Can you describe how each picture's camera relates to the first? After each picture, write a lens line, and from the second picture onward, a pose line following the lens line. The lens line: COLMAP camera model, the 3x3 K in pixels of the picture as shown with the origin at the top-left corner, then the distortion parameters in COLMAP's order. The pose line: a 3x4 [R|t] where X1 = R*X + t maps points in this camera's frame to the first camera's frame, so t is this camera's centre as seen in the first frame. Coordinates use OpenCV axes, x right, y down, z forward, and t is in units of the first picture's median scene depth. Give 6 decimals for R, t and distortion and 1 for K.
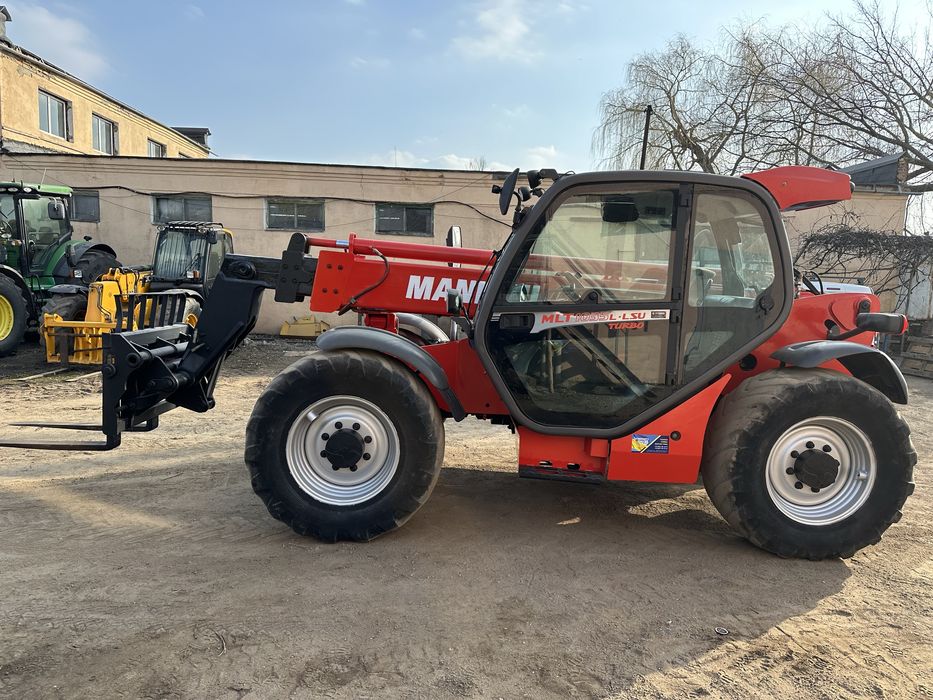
lens RADIAL K [[654.2, 0, 465.3], [0, 654.2, 381.5], [0, 0, 1]] dist [0.057020, -0.060094]
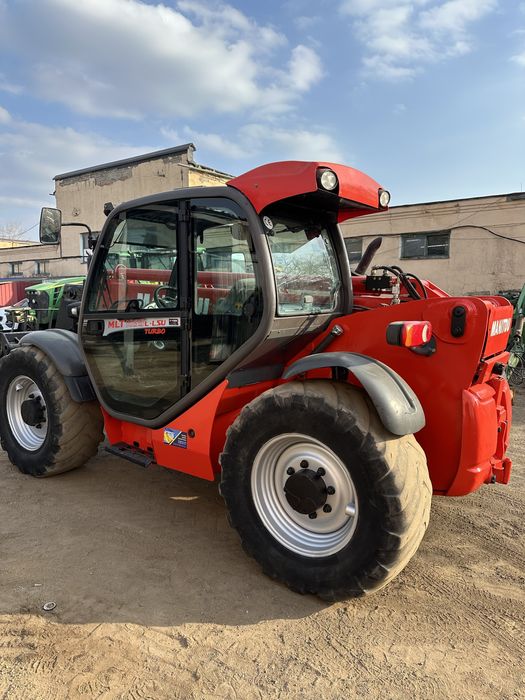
lens RADIAL K [[490.8, 0, 246.8], [0, 490.8, 362.9], [0, 0, 1]] dist [0.057020, -0.060094]
pose [[0.790180, 0.052440, -0.610627, 0.900766], [-0.068693, 0.997633, -0.003217, -0.038036], [0.609013, 0.044488, 0.791912, 0.419466]]
